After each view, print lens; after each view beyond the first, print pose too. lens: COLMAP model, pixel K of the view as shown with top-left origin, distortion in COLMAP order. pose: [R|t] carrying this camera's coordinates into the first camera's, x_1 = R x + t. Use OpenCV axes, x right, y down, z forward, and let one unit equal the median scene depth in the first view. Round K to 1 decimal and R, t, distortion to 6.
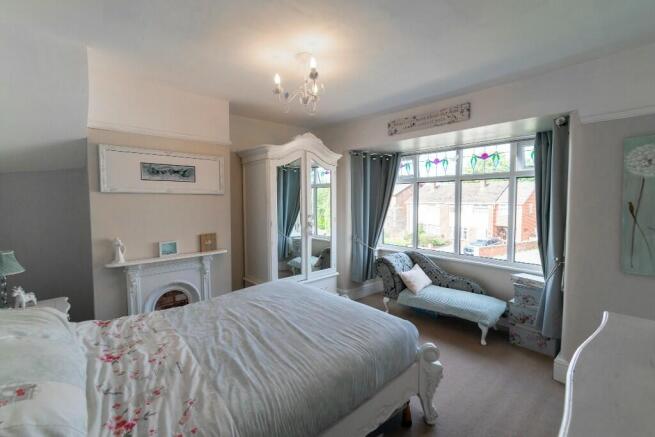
lens RADIAL K [[287.9, 0, 326.4], [0, 287.9, 215.2], [0, 0, 1]] dist [0.000172, 0.000444]
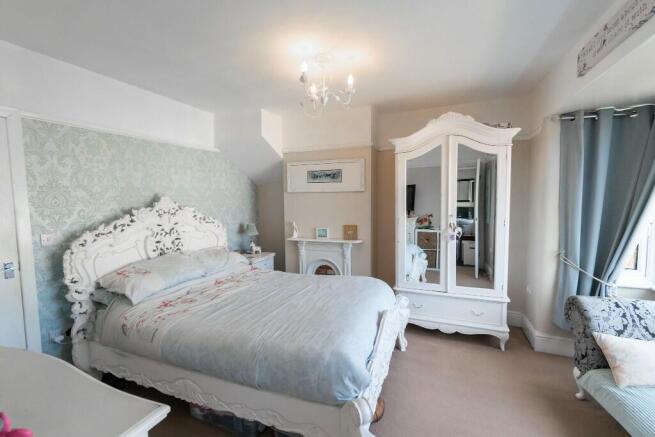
lens RADIAL K [[287.9, 0, 326.4], [0, 287.9, 215.2], [0, 0, 1]] dist [0.000172, 0.000444]
pose [[0.439211, 0.056439, -0.896609, 0.656022], [-0.034083, 0.998353, 0.046147, -0.030318], [0.897737, 0.010291, 0.440411, 0.425079]]
